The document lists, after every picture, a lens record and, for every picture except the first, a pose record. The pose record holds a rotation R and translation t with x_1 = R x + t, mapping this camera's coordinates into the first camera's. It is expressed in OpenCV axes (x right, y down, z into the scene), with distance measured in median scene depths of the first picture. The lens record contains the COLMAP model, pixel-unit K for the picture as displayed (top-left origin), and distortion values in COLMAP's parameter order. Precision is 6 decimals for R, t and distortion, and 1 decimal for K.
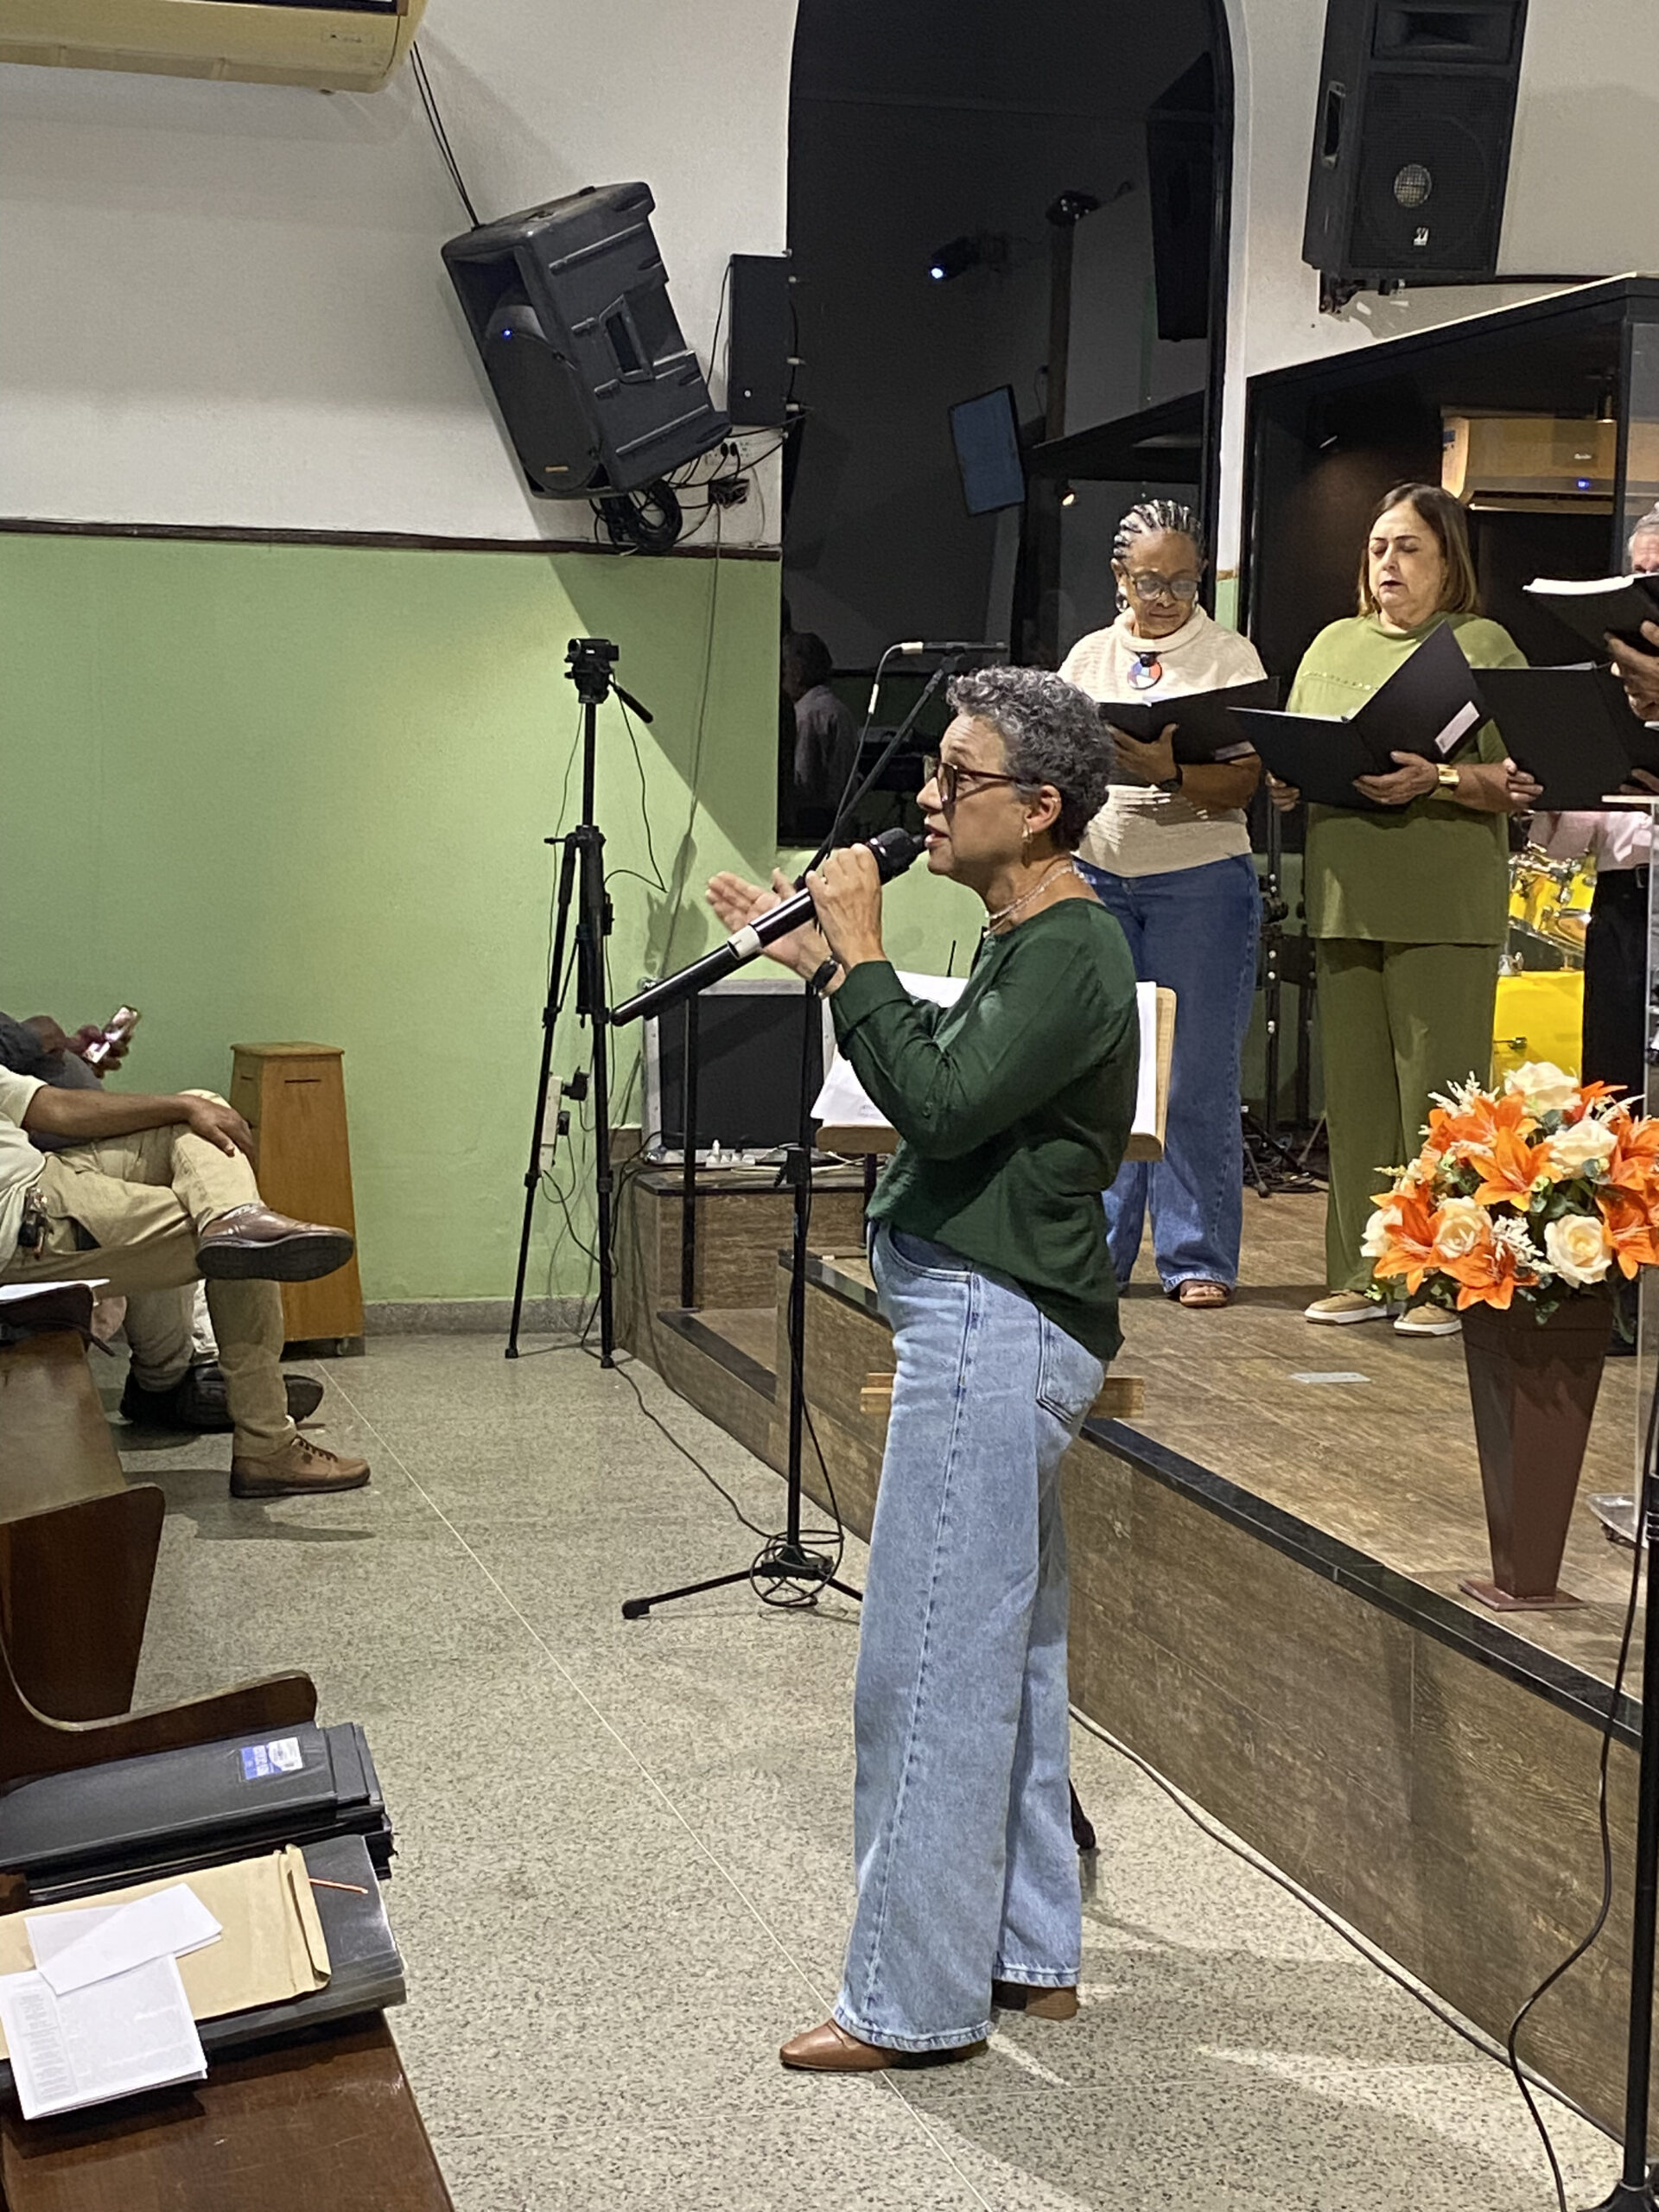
lens RADIAL K [[3497.4, 0, 844.9], [0, 3497.4, 1072.1], [0, 0, 1]] dist [0.155745, 0.000000]
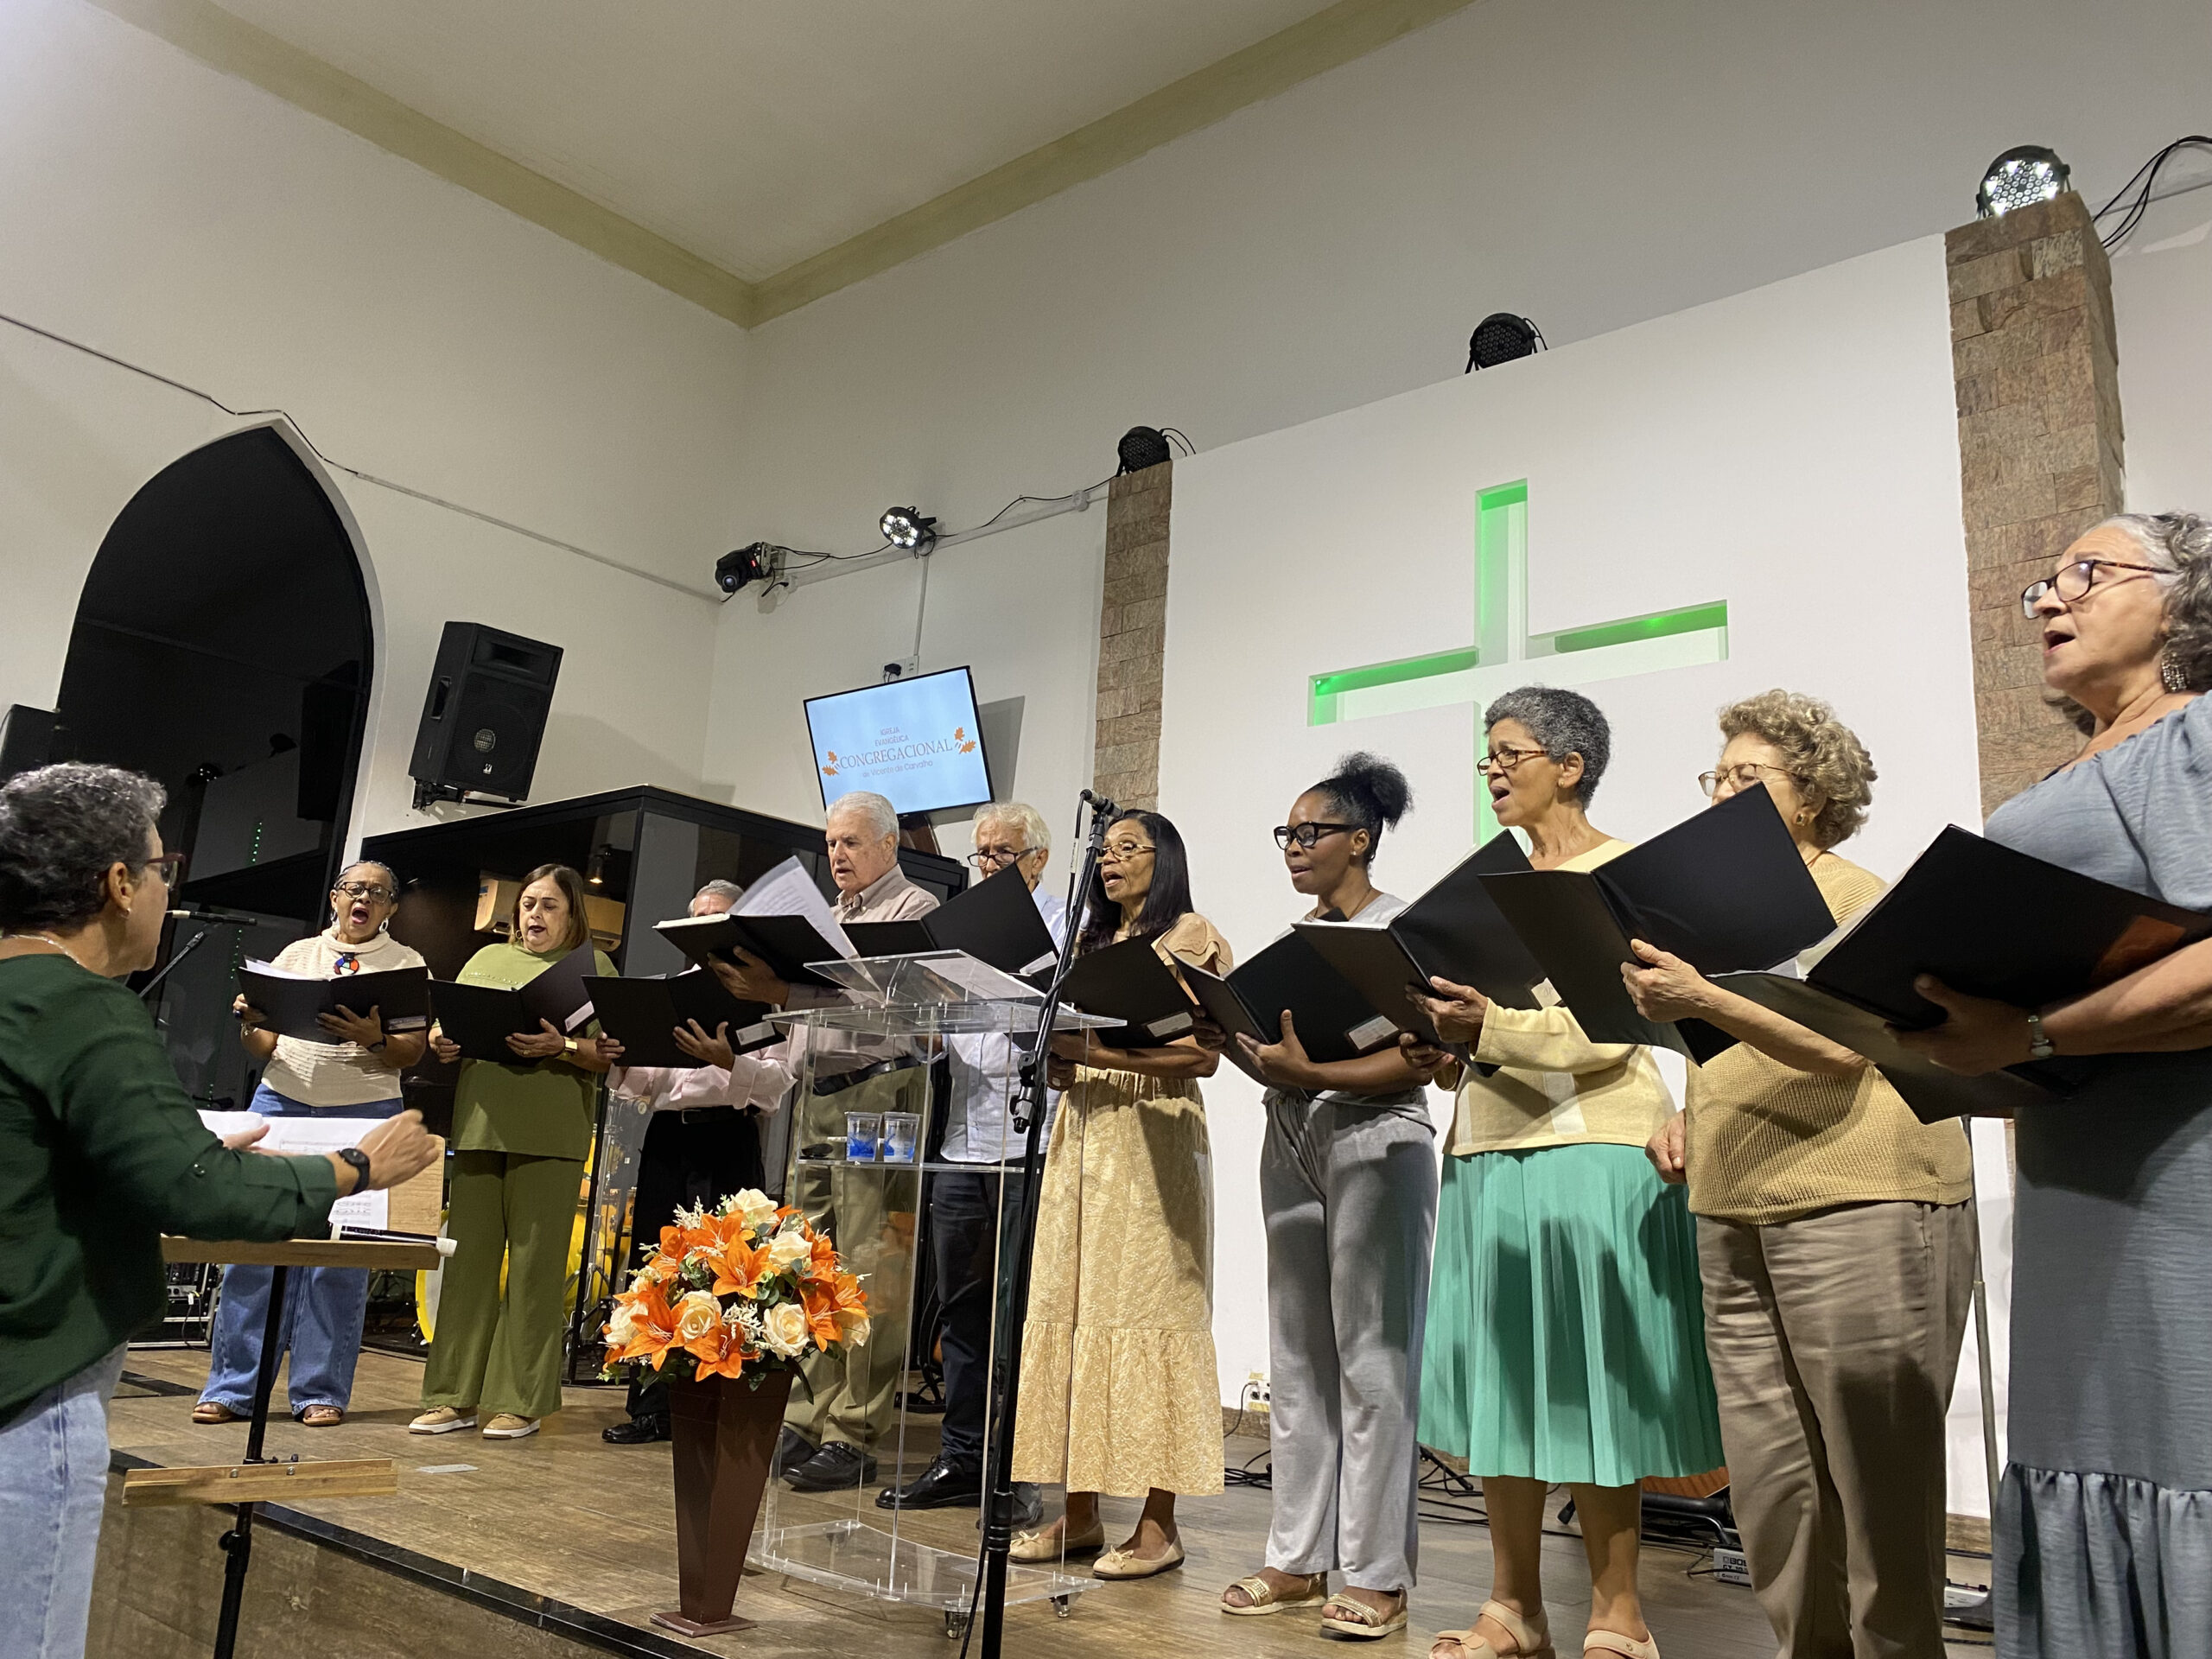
lens RADIAL K [[1682.4, 0, 1096.3], [0, 1682.4, 816.6], [0, 0, 1]] dist [0.033761, -0.040401]
pose [[0.828123, 0.151799, 0.539601, -0.060710], [0.009551, 0.958673, -0.284349, 0.042345], [-0.560465, 0.240630, 0.792449, 0.345500]]
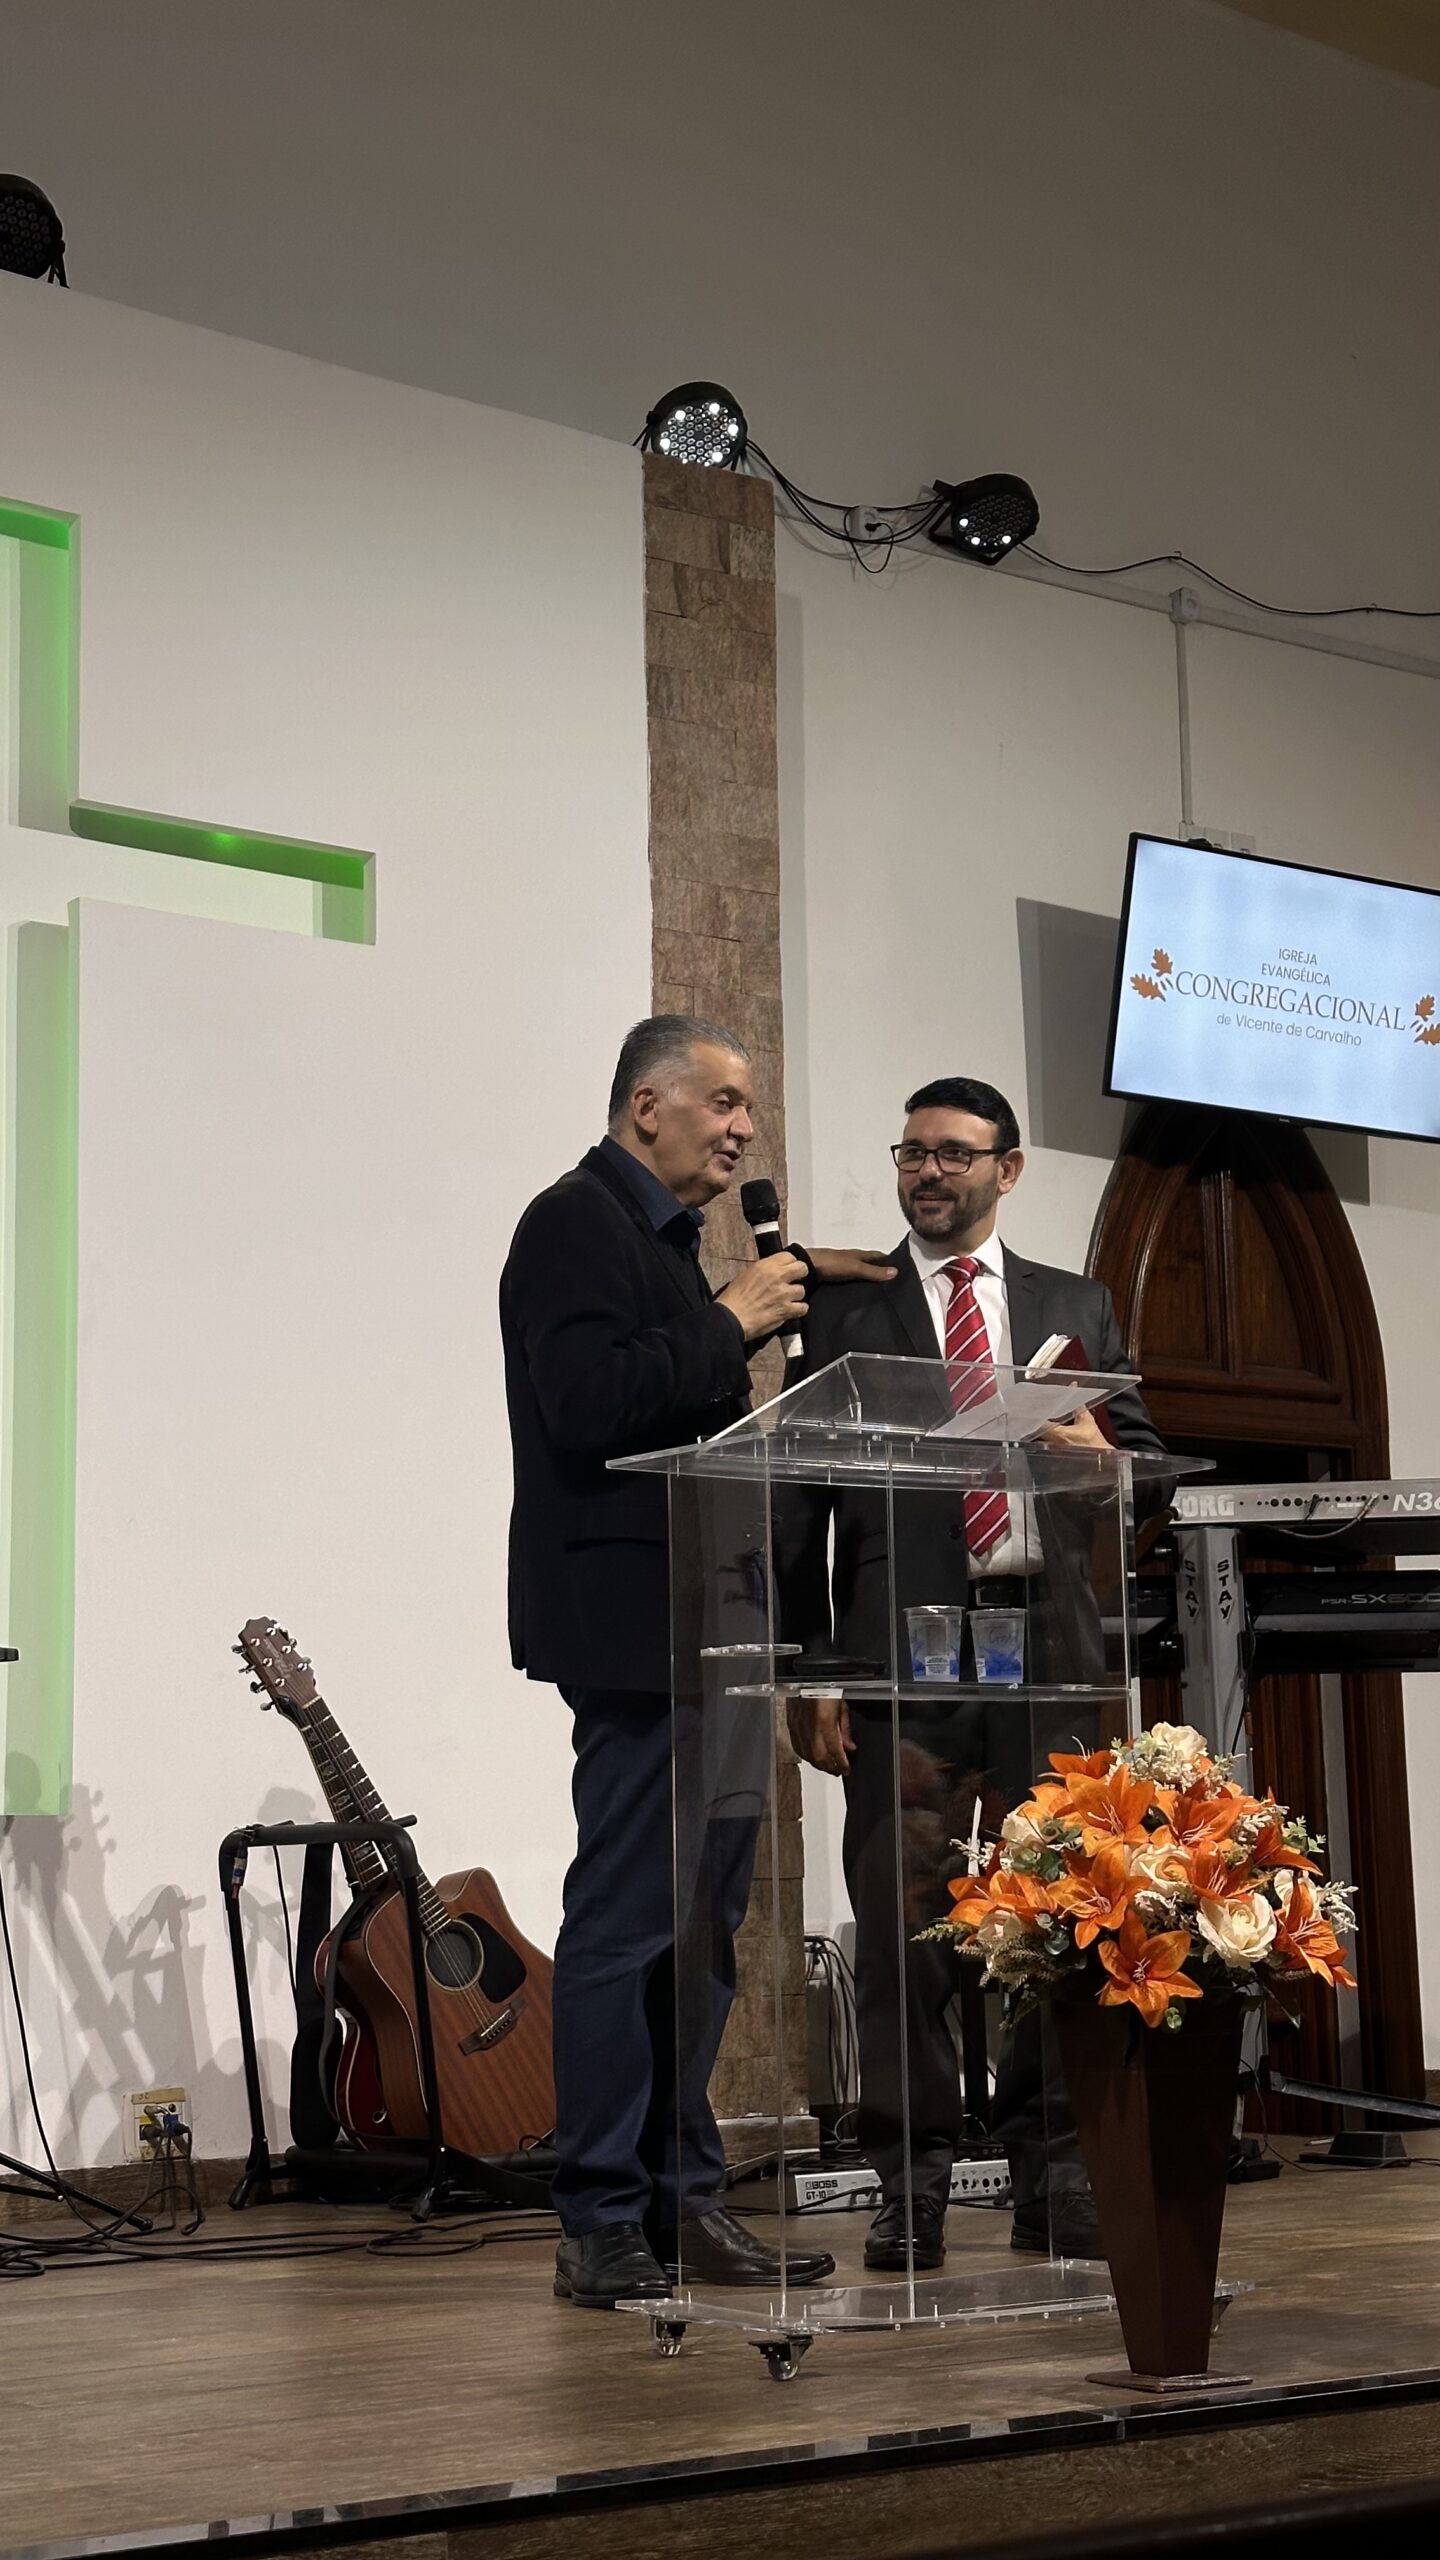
lens RADIAL K [[3533.1, 0, 721.6], [0, 3533.1, 1293.0], [0, 0, 1]] dist [0.136802, 0.000000]
pose [[-0.337888, 0.149987, 0.929159, -0.554526], [0.094854, 0.987621, -0.124930, -0.007360], [-0.936394, 0.045922, -0.347932, 1.291200]]
